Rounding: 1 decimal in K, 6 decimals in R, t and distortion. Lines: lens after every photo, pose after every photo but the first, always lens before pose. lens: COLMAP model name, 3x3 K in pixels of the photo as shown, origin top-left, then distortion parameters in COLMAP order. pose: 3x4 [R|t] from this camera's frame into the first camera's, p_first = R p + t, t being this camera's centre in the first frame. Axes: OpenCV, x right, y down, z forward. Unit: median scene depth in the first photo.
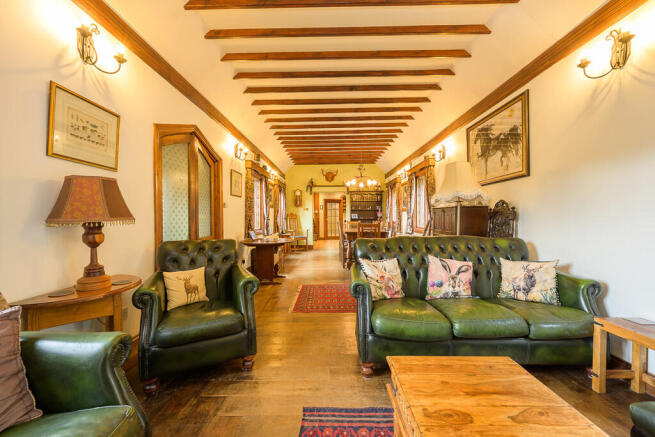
lens RADIAL K [[262.9, 0, 326.2], [0, 262.9, 217.5], [0, 0, 1]] dist [-0.001566, 0.000318]
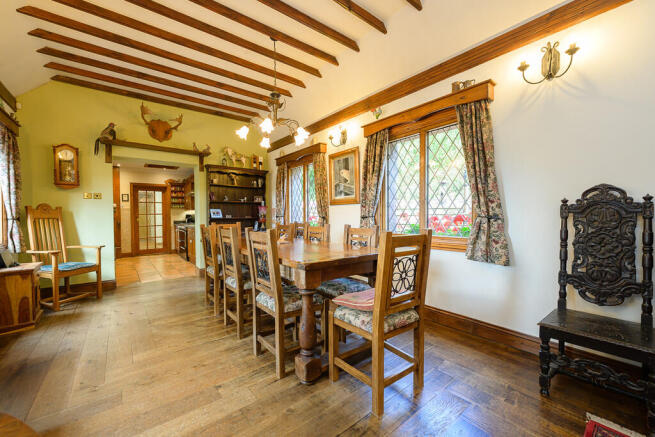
lens RADIAL K [[262.9, 0, 328.8], [0, 262.9, 220.5], [0, 0, 1]] dist [-0.001566, 0.000318]
pose [[0.773179, -0.008430, 0.634132, -0.053500], [-0.001467, 0.999885, 0.015081, 0.000521], [-0.634187, -0.012591, 0.773077, 0.445862]]
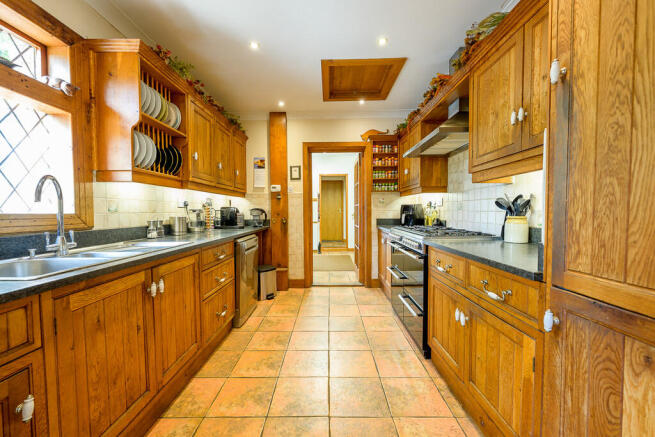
lens RADIAL K [[262.9, 0, 328.2], [0, 262.9, 219.8], [0, 0, 1]] dist [-0.001566, 0.000318]
pose [[0.999999, 0.001403, -0.000150, 0.027008], [-0.001398, 0.999666, 0.025813, 0.006984], [0.000186, -0.025813, 0.999667, 1.046615]]
